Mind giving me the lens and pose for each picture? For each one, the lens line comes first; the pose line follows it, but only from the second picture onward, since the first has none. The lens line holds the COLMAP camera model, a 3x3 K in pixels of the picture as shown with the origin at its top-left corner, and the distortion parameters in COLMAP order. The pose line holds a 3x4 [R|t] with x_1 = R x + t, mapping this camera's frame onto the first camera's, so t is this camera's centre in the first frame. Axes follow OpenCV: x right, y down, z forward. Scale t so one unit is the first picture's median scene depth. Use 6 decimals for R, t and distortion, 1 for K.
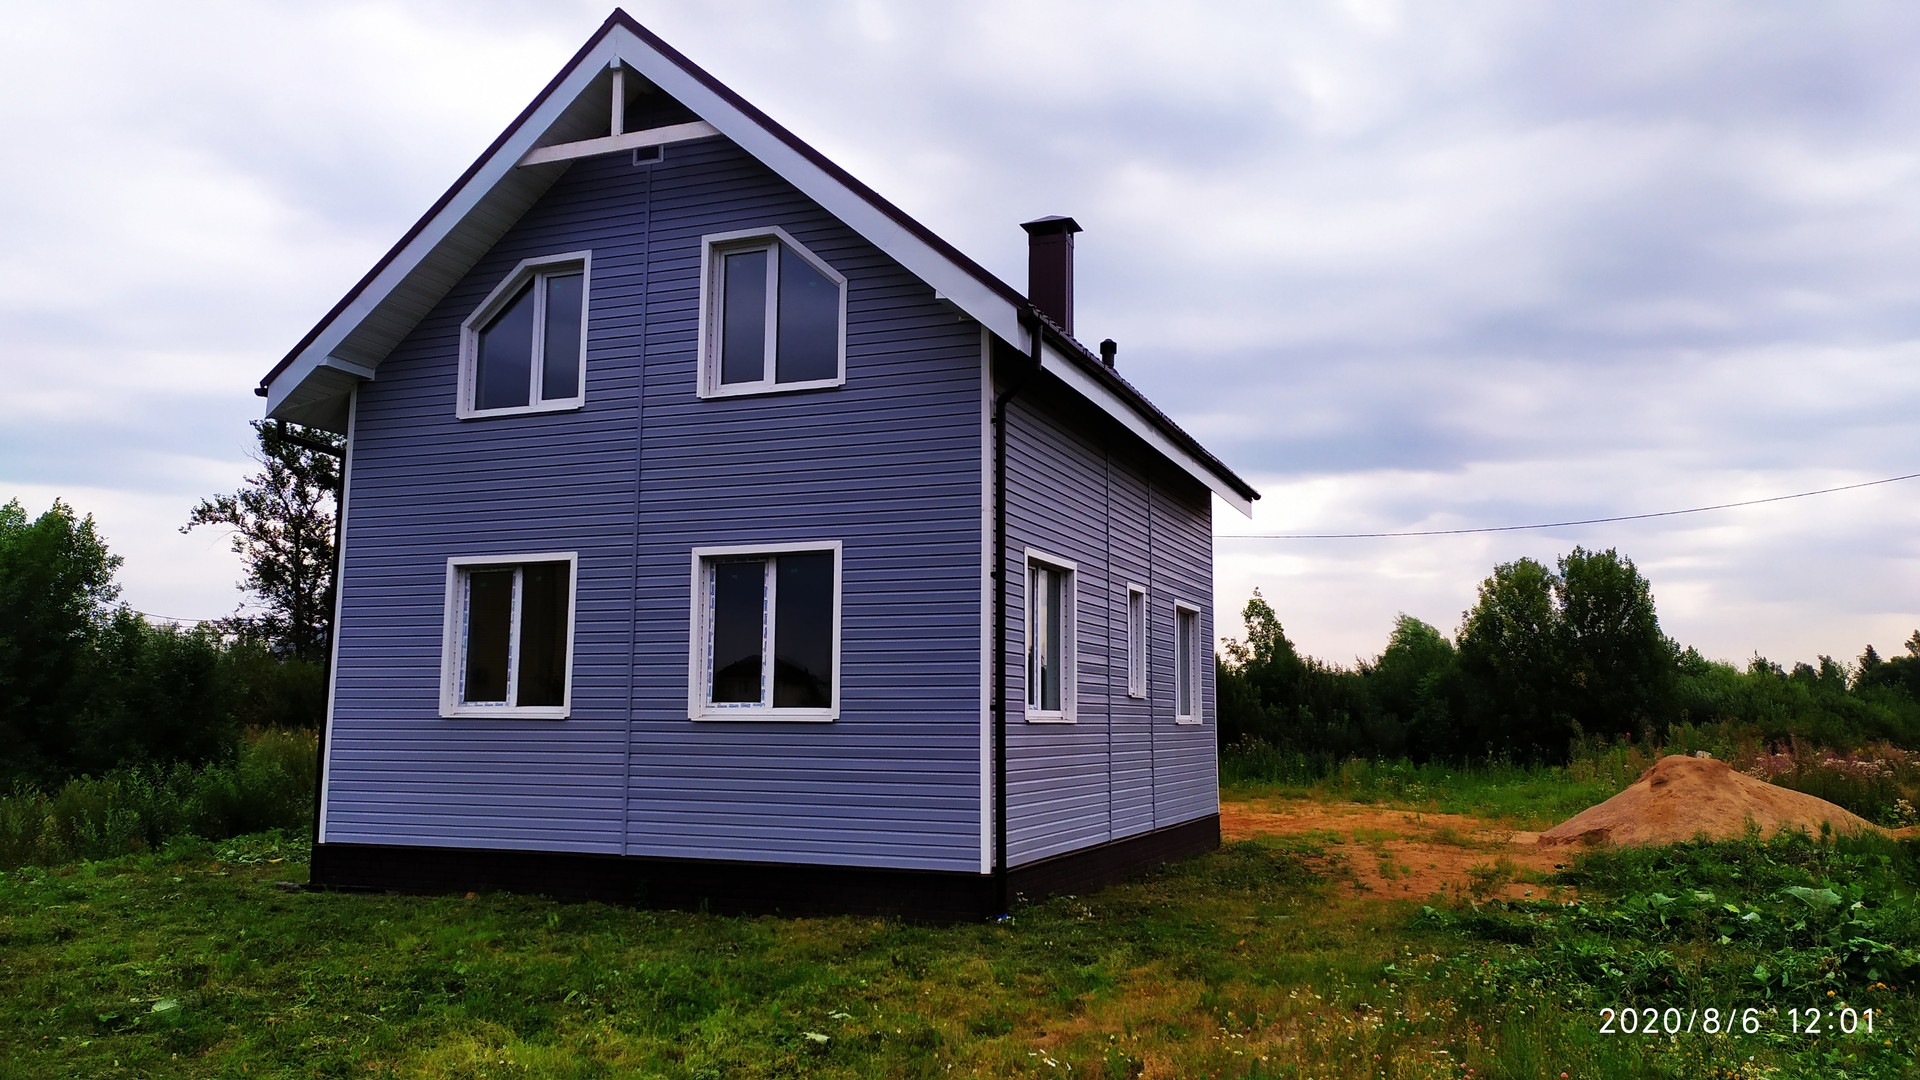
lens RADIAL K [[1436.2, 0, 933.6], [0, 1436.2, 508.0], [0, 0, 1]] dist [0.030277, 0.006602]
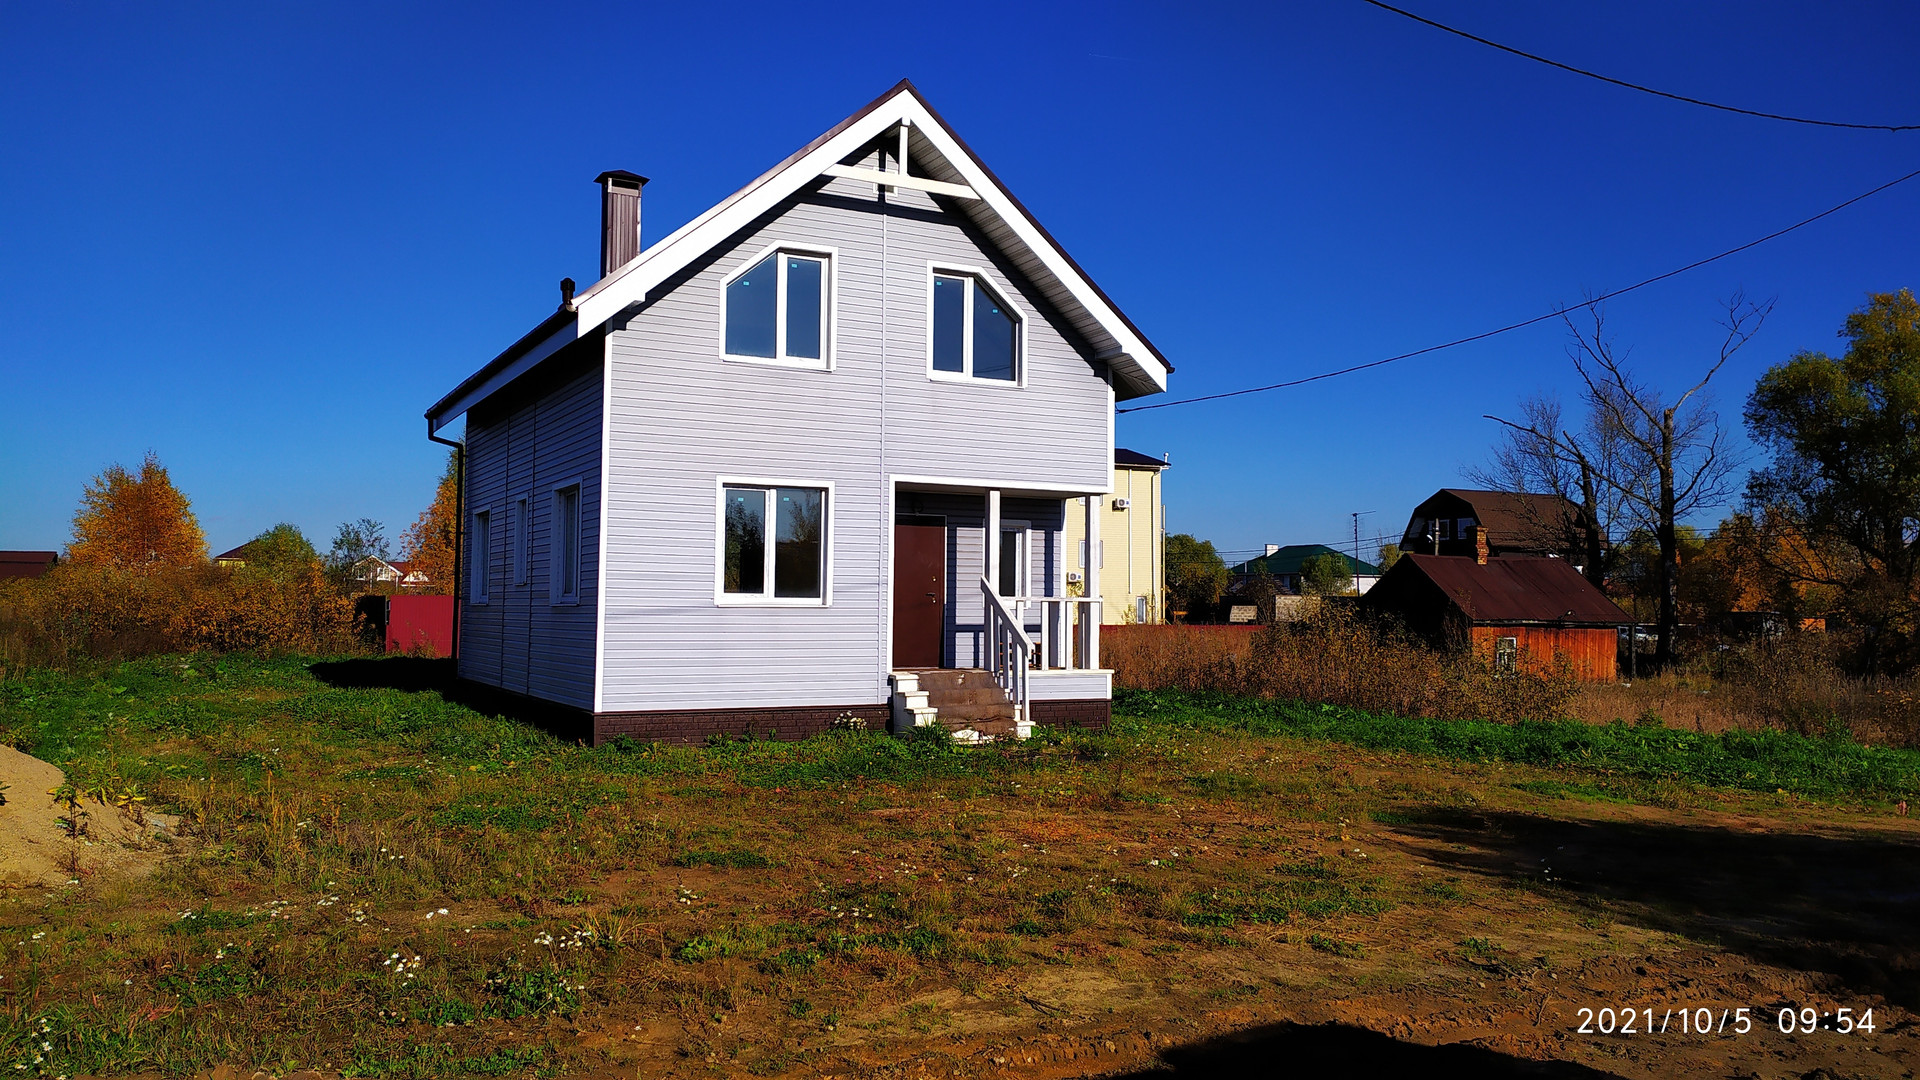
lens RADIAL K [[1436.2, 0, 967.5], [0, 1436.2, 535.8], [0, 0, 1]] dist [0.030277, 0.006602]
pose [[0.609591, 0.035656, 0.791914, -1.204599], [-0.116645, 0.992148, 0.045119, 0.006015], [-0.784087, -0.119877, 0.608963, 0.097069]]
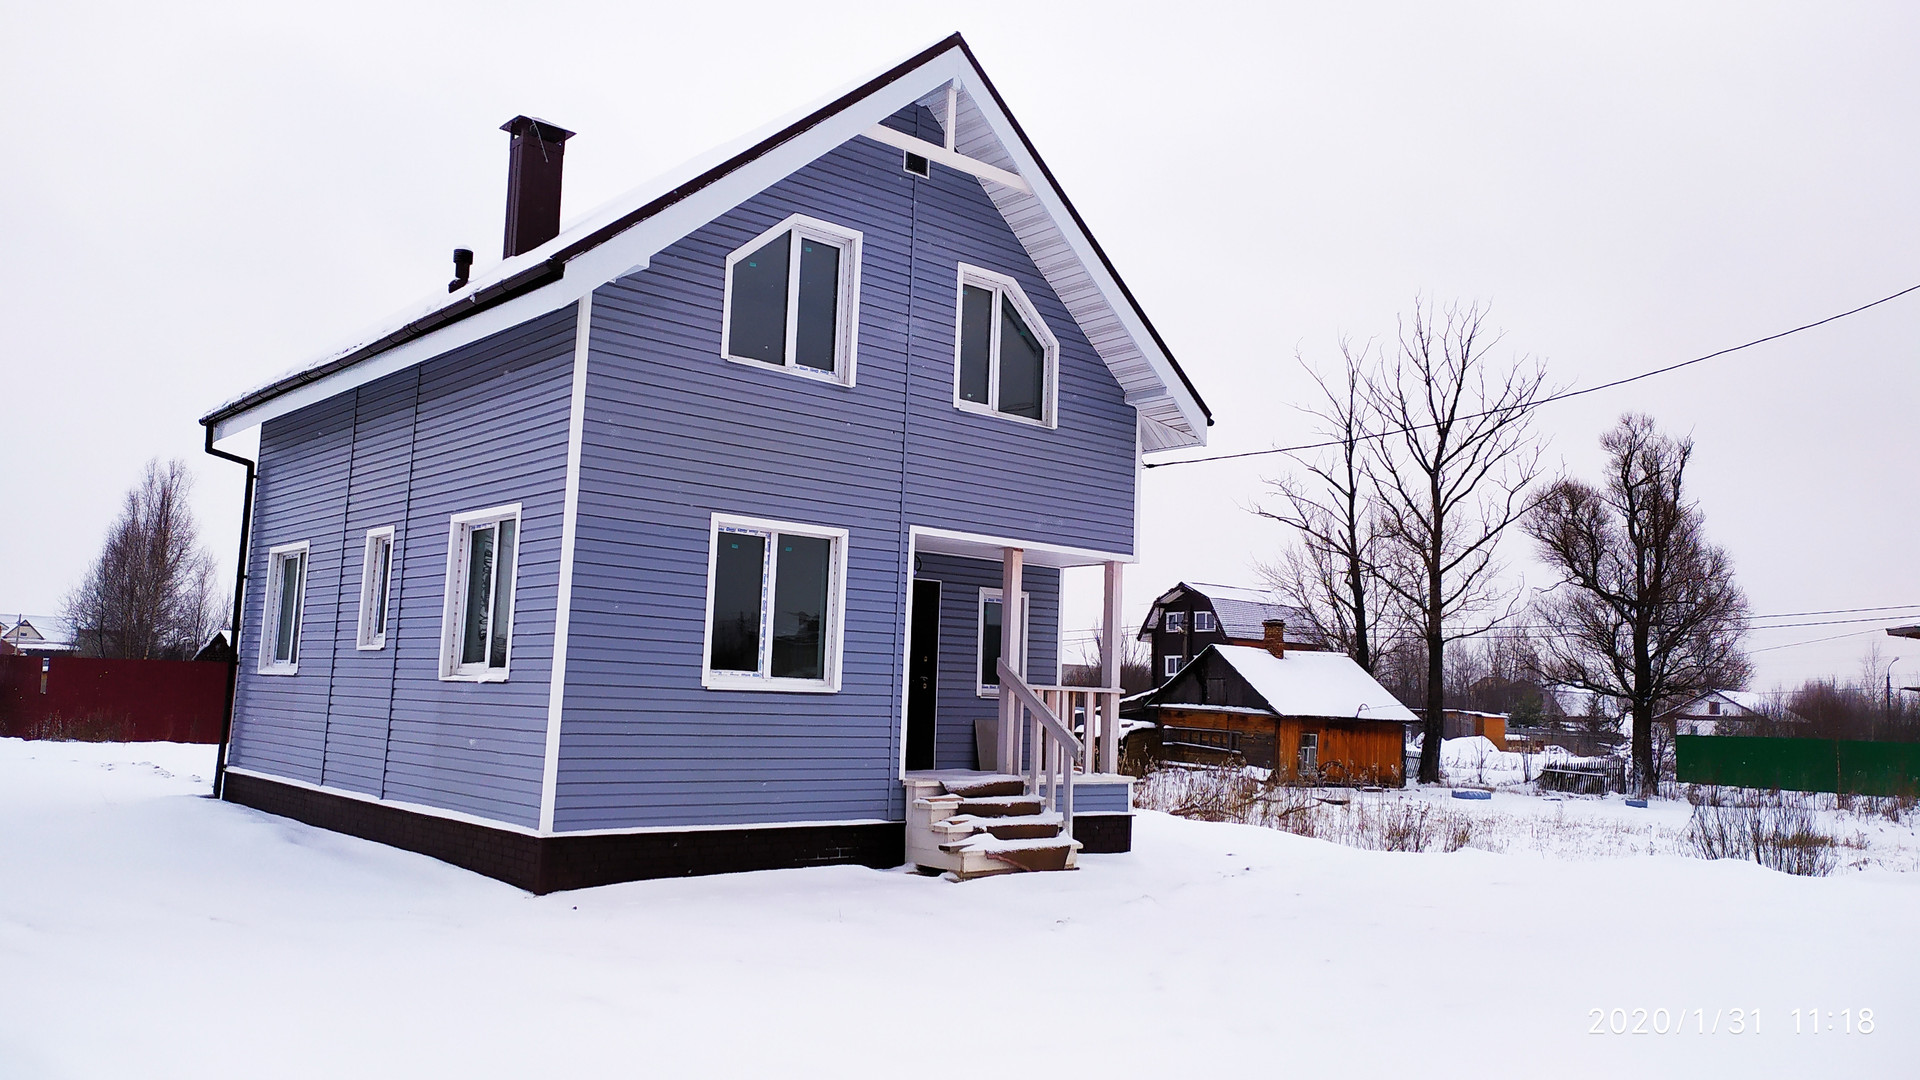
lens RADIAL K [[1436.2, 0, 956.1], [0, 1436.2, 548.2], [0, 0, 1]] dist [0.030277, 0.006602]
pose [[0.419291, 0.099113, 0.902425, -1.124872], [-0.163041, 0.986082, -0.032547, 0.063418], [-0.893091, -0.133486, 0.429615, 0.489671]]
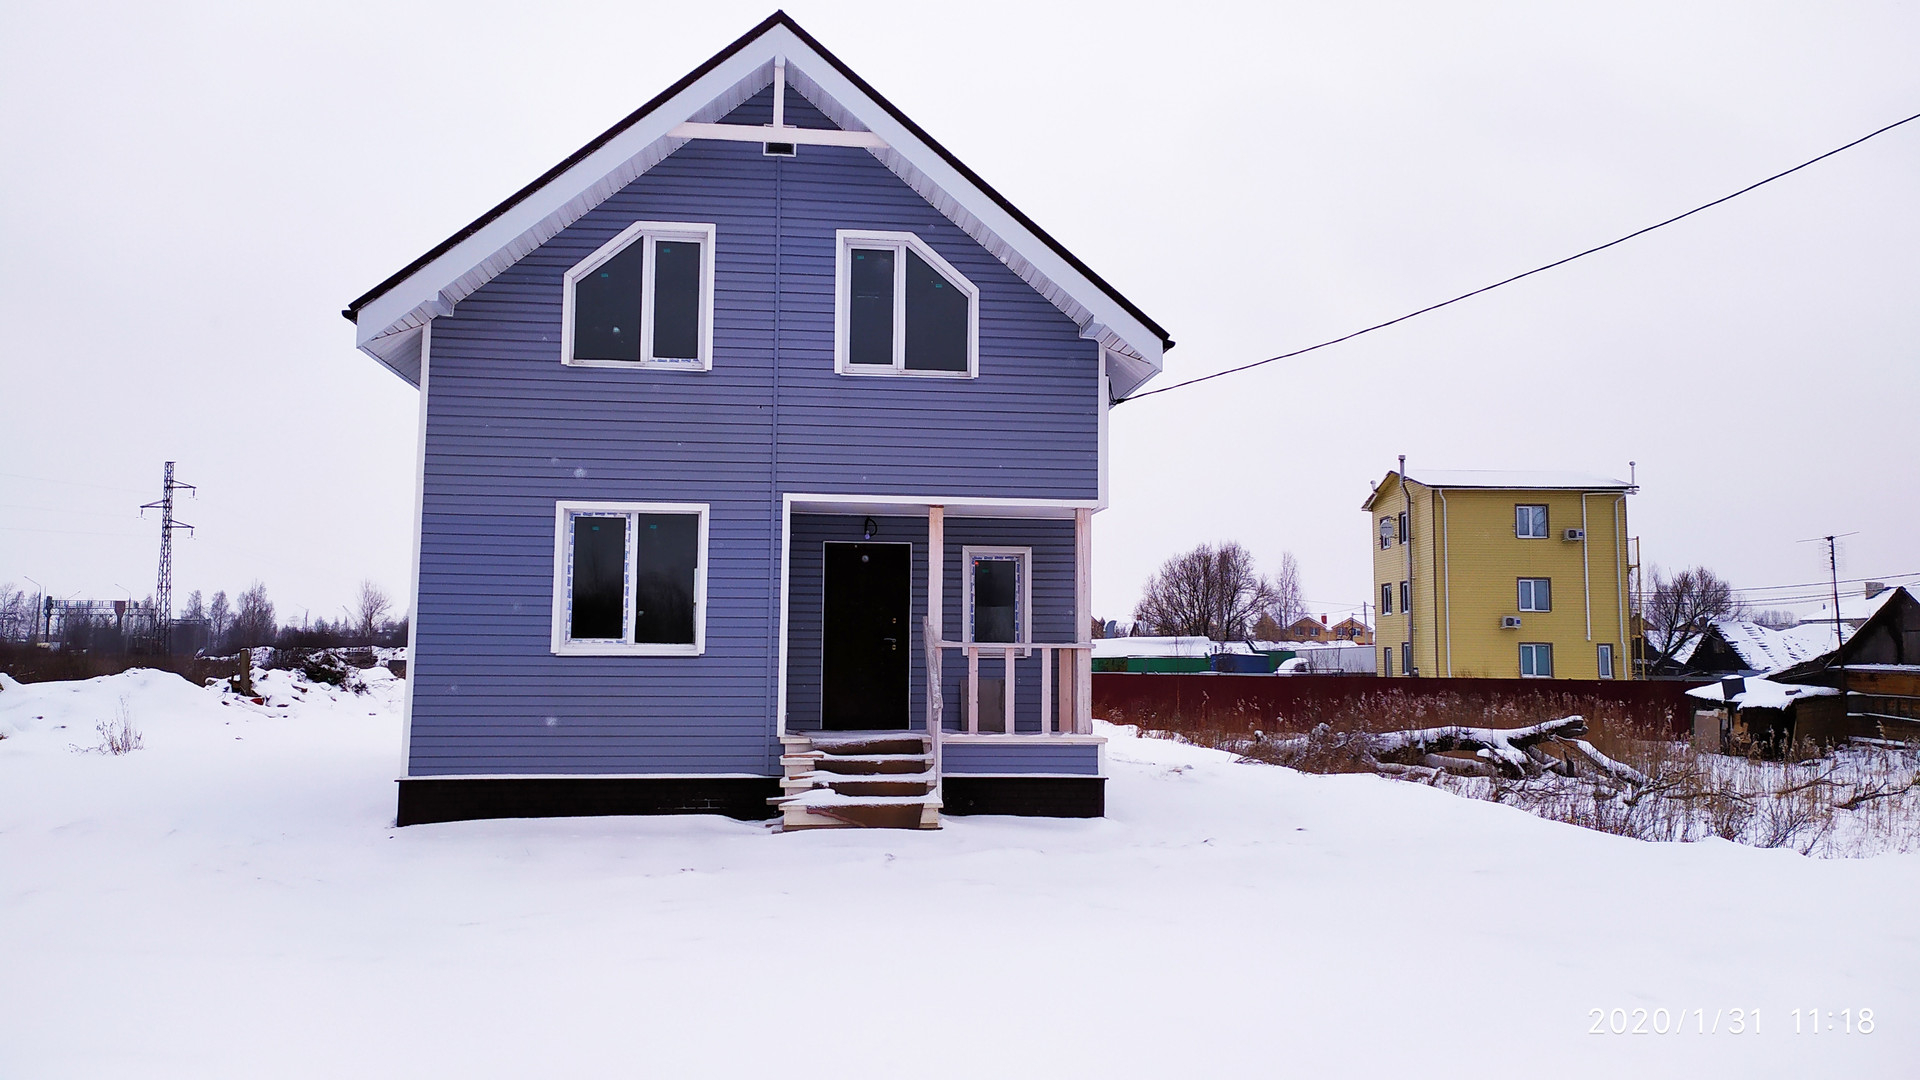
lens RADIAL K [[1436.2, 0, 952.8], [0, 1436.2, 548.1], [0, 0, 1]] dist [0.030277, 0.006602]
pose [[0.858976, 0.036202, 0.510735, -0.640448], [-0.074473, 0.995723, 0.054672, -0.009663], [-0.506571, -0.084998, 0.857998, -0.033437]]
